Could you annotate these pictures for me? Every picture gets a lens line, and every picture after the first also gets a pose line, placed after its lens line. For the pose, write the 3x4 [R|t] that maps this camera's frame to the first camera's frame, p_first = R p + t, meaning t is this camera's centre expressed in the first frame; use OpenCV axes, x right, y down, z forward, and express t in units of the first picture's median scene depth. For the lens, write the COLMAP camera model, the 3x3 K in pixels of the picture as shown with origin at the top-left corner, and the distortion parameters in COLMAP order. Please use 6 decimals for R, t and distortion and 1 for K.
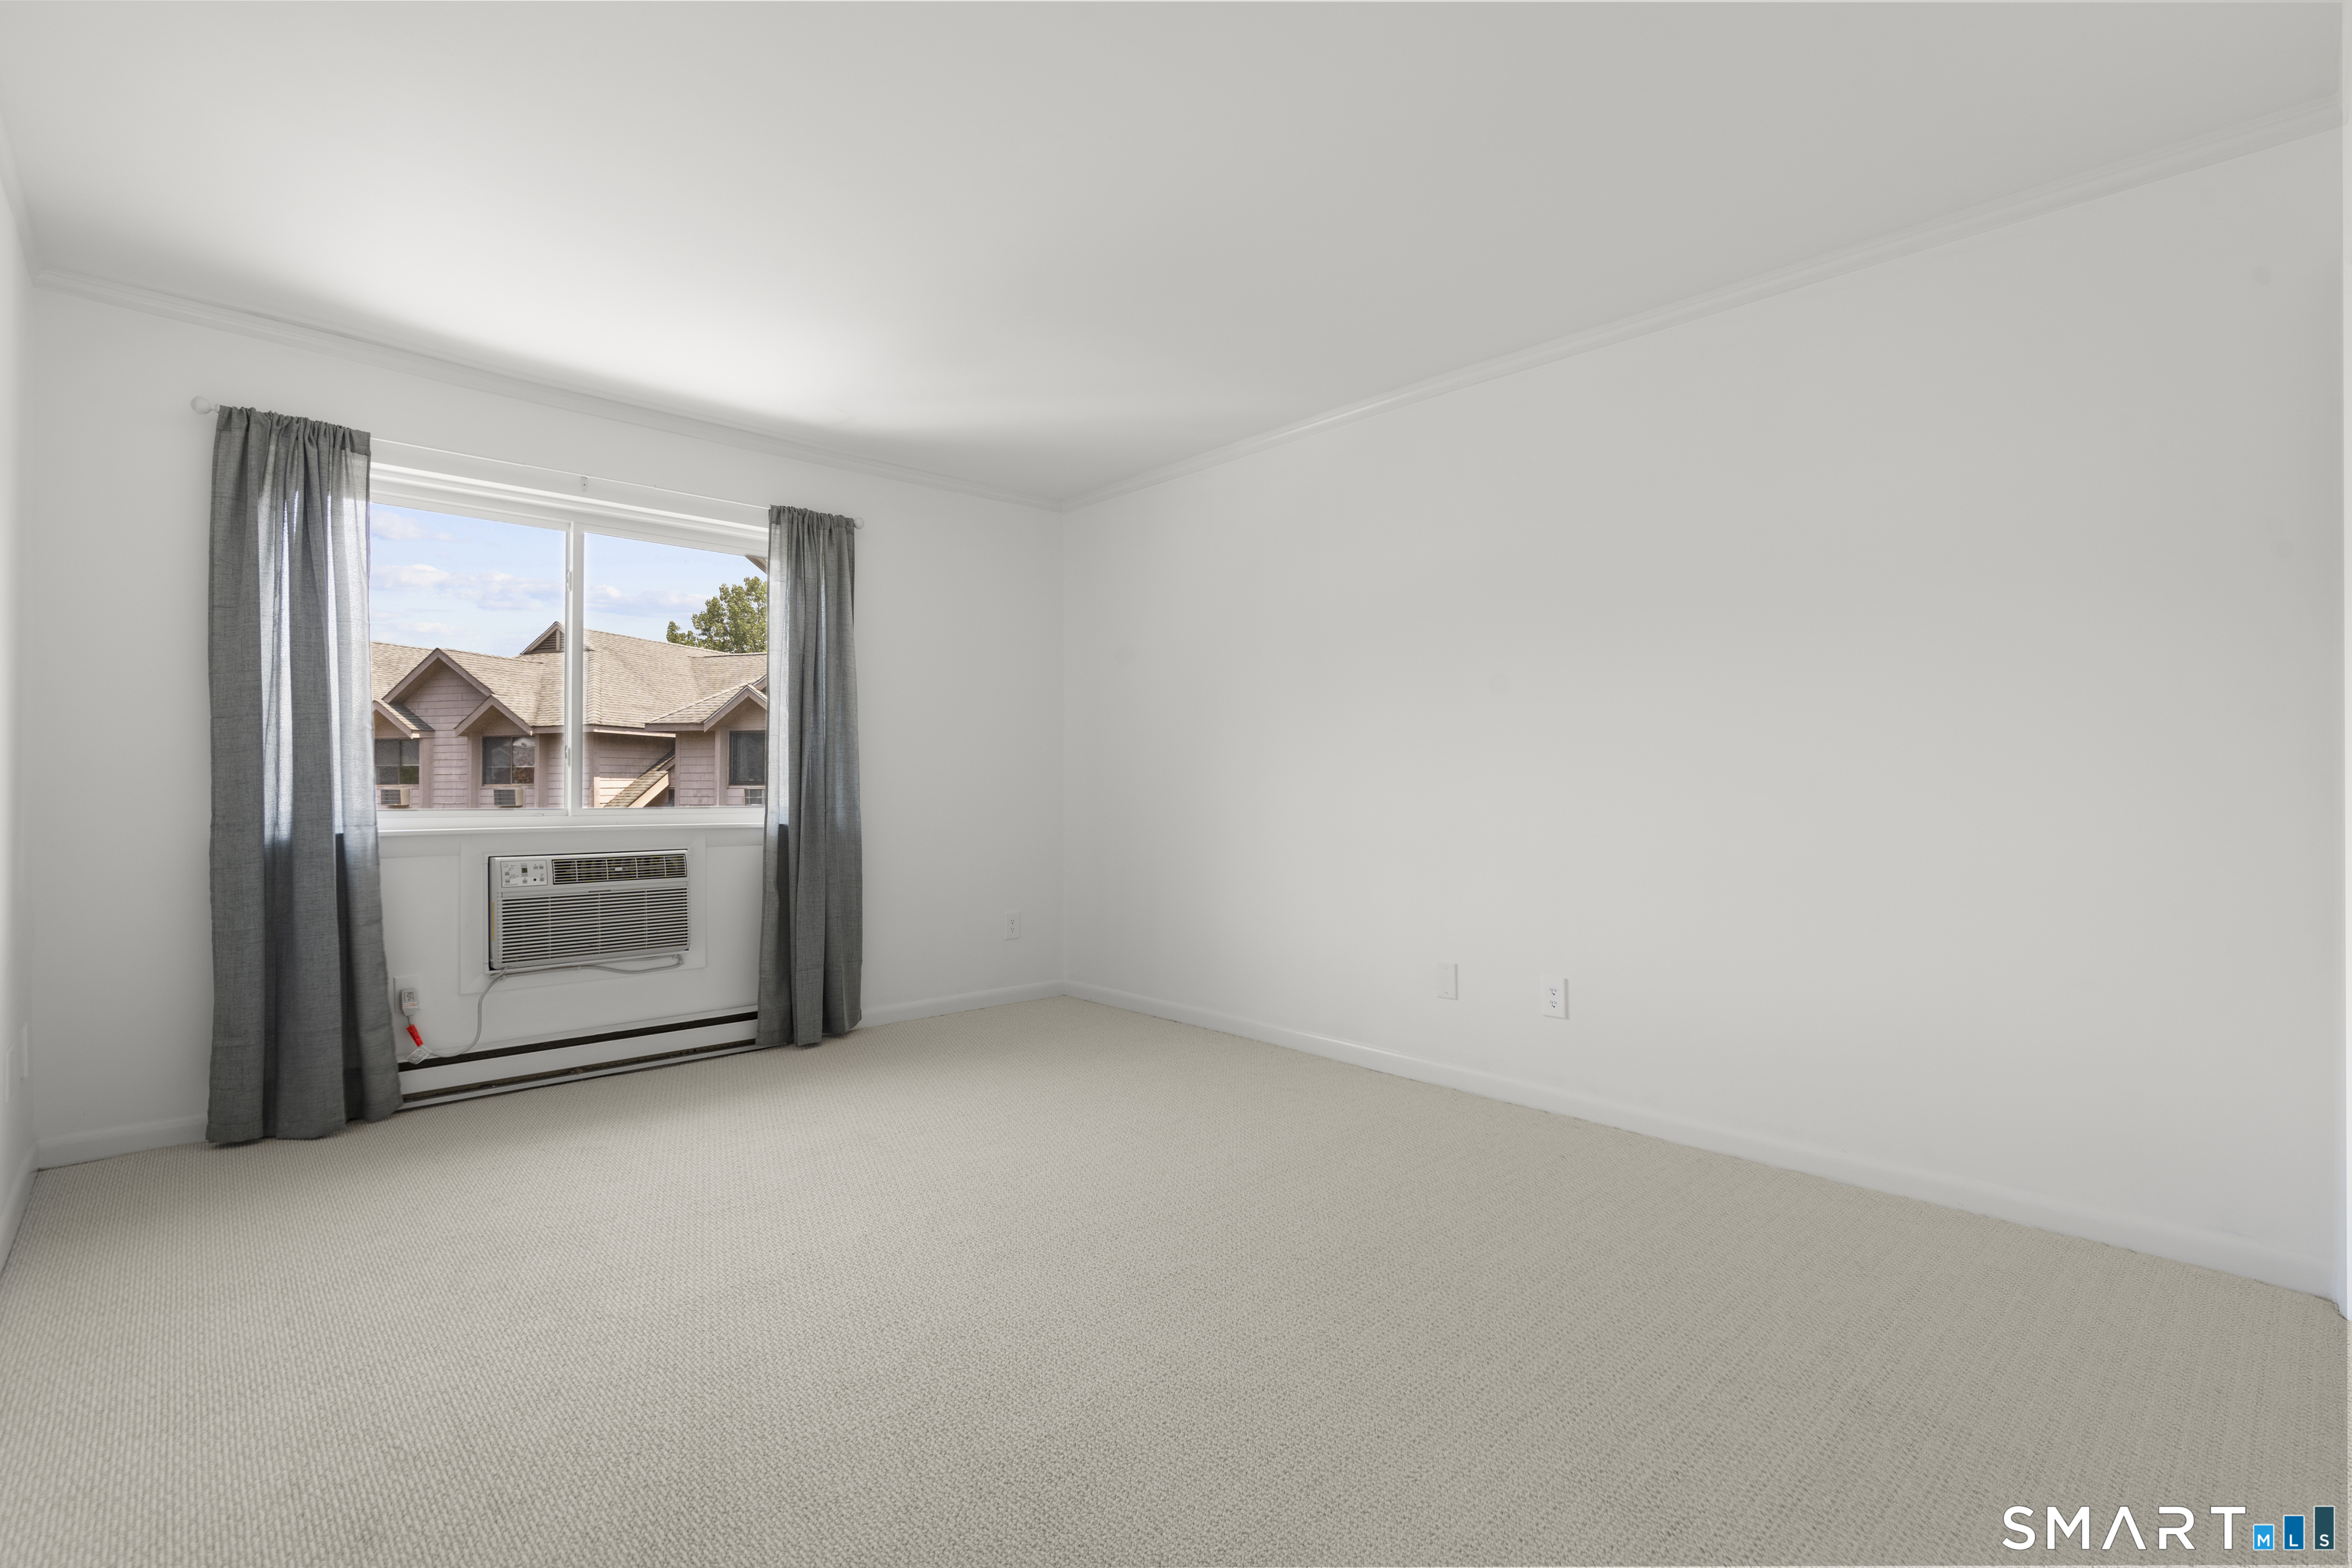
lens RADIAL K [[1064.1, 0, 1178.0], [0, 1064.1, 794.0], [0, 0, 1]] dist [0.000827, 0.000385]
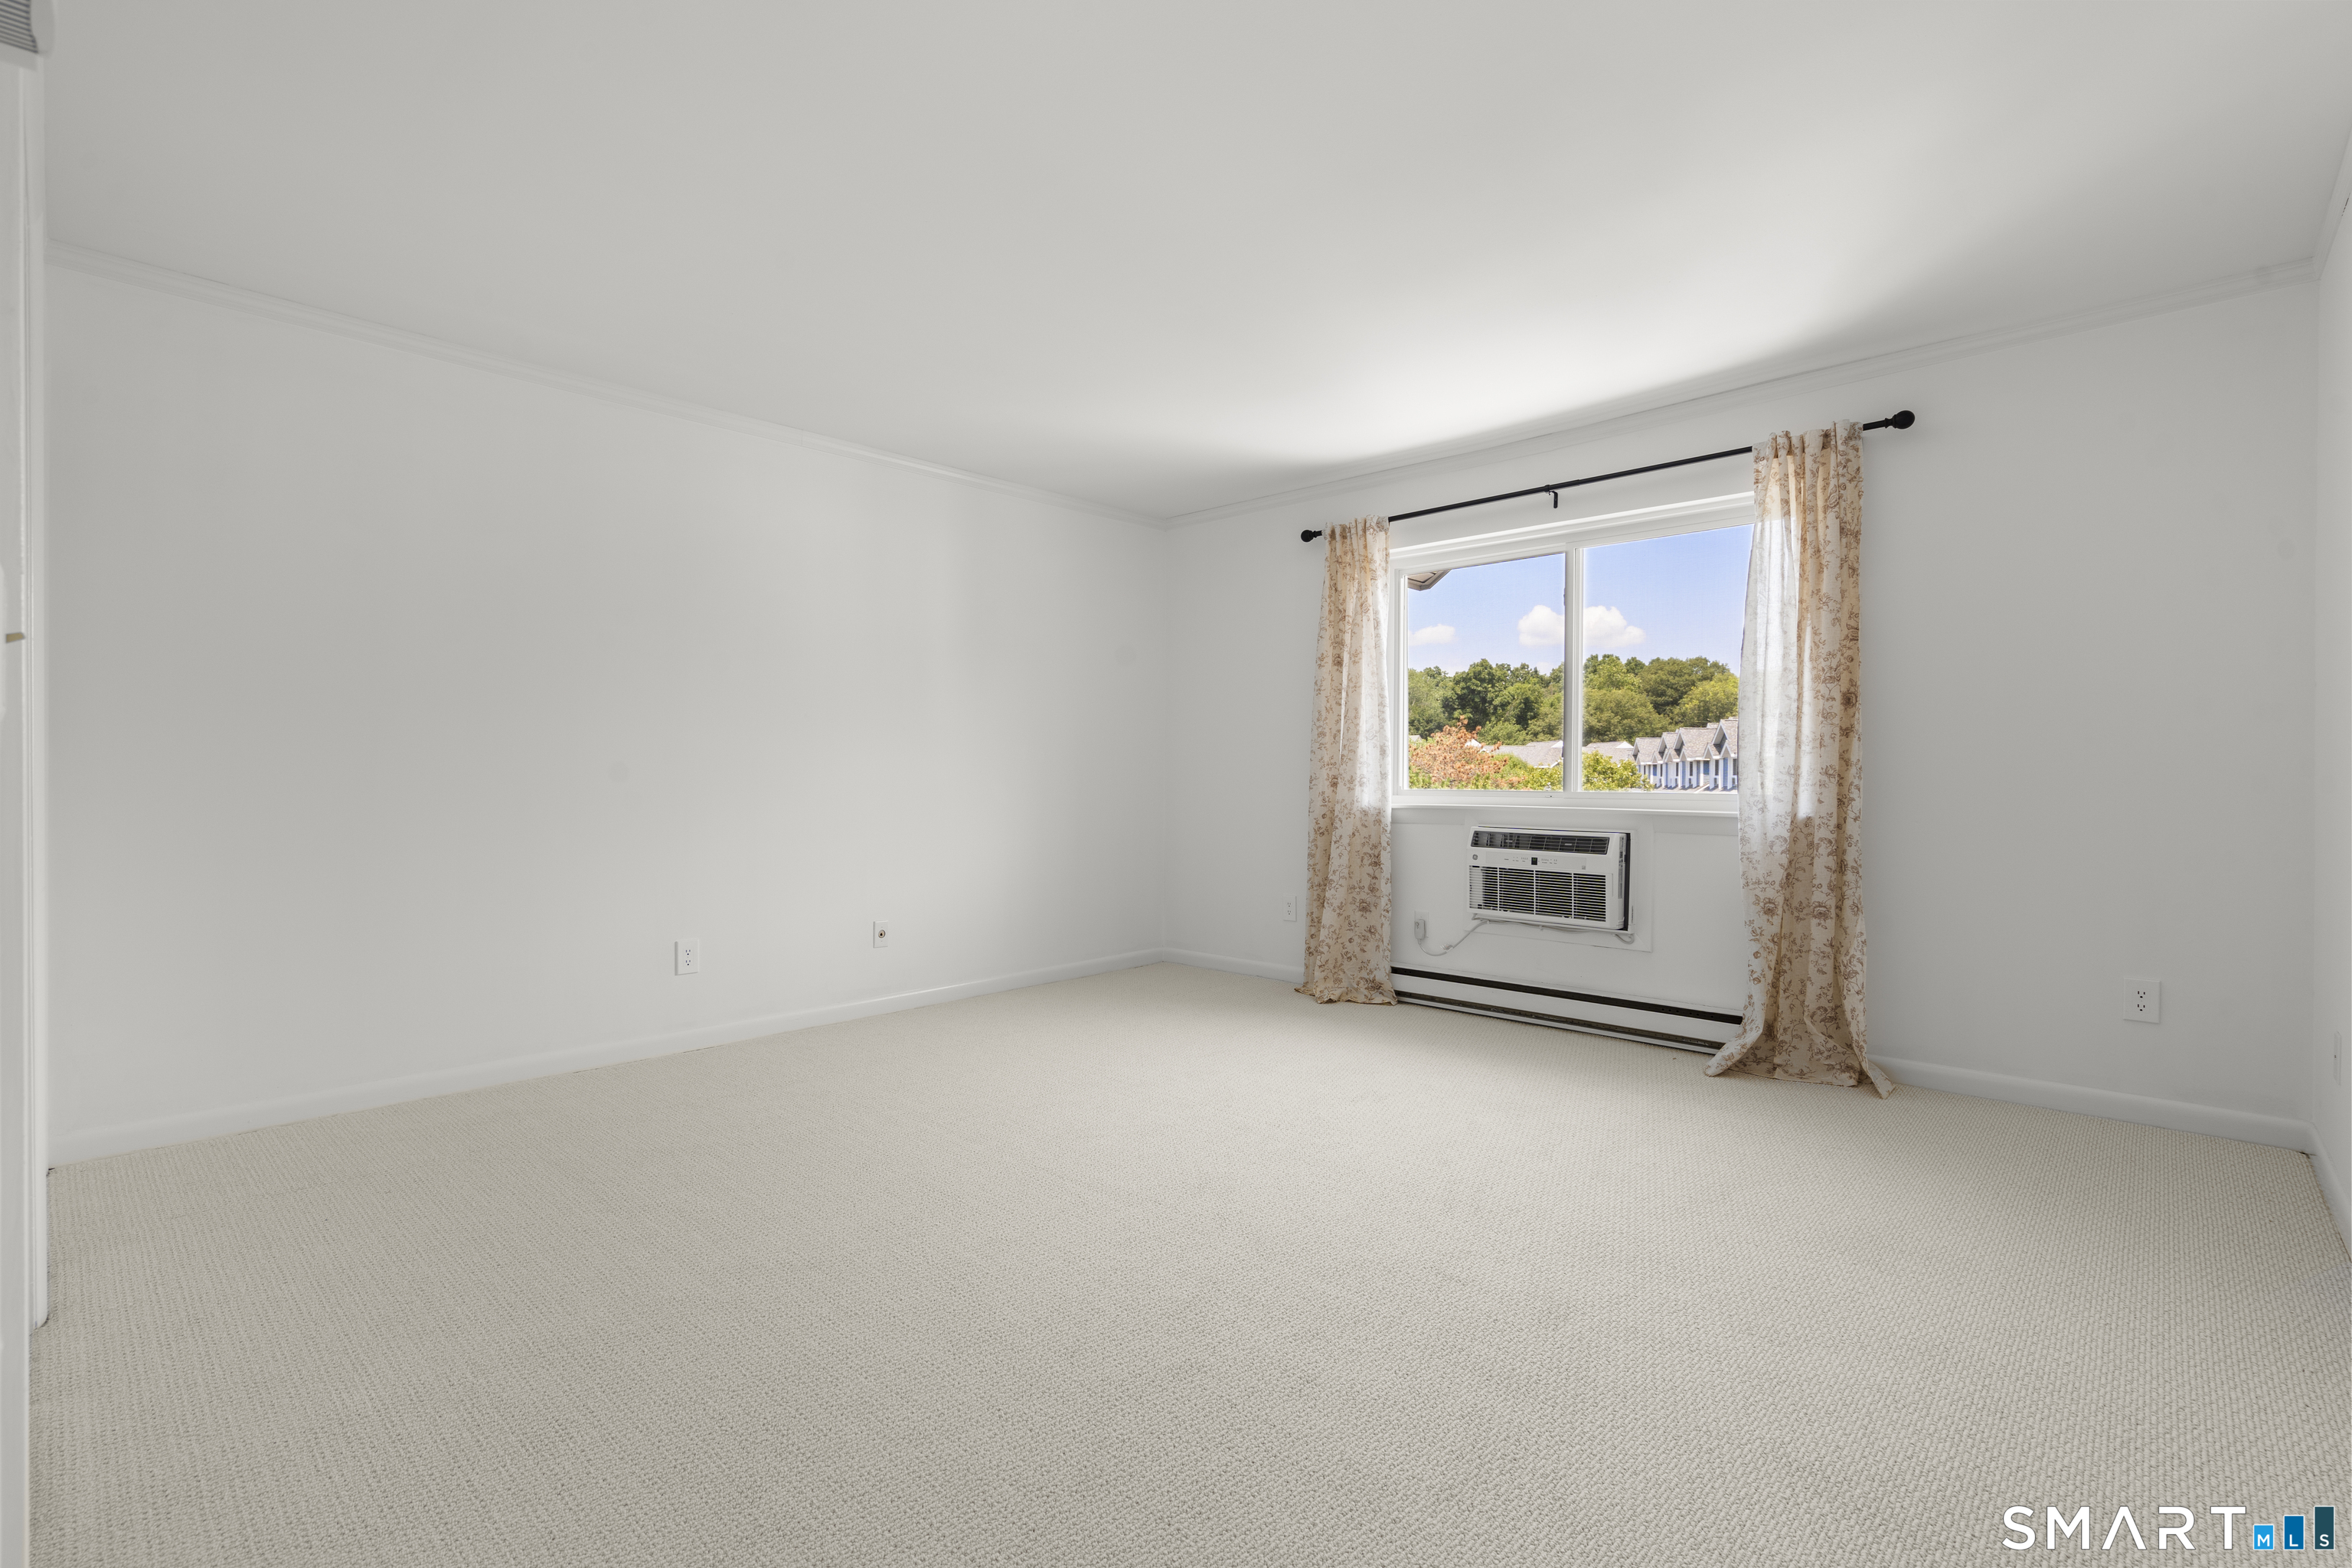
lens RADIAL K [[1064.1, 0, 1177.9], [0, 1064.1, 782.6], [0, 0, 1]] dist [0.000827, 0.000385]
pose [[0.046633, 0.004171, -0.998903, 0.569867], [0.004815, 0.999979, 0.004400, -0.002137], [0.998900, -0.005015, 0.046612, 0.539514]]
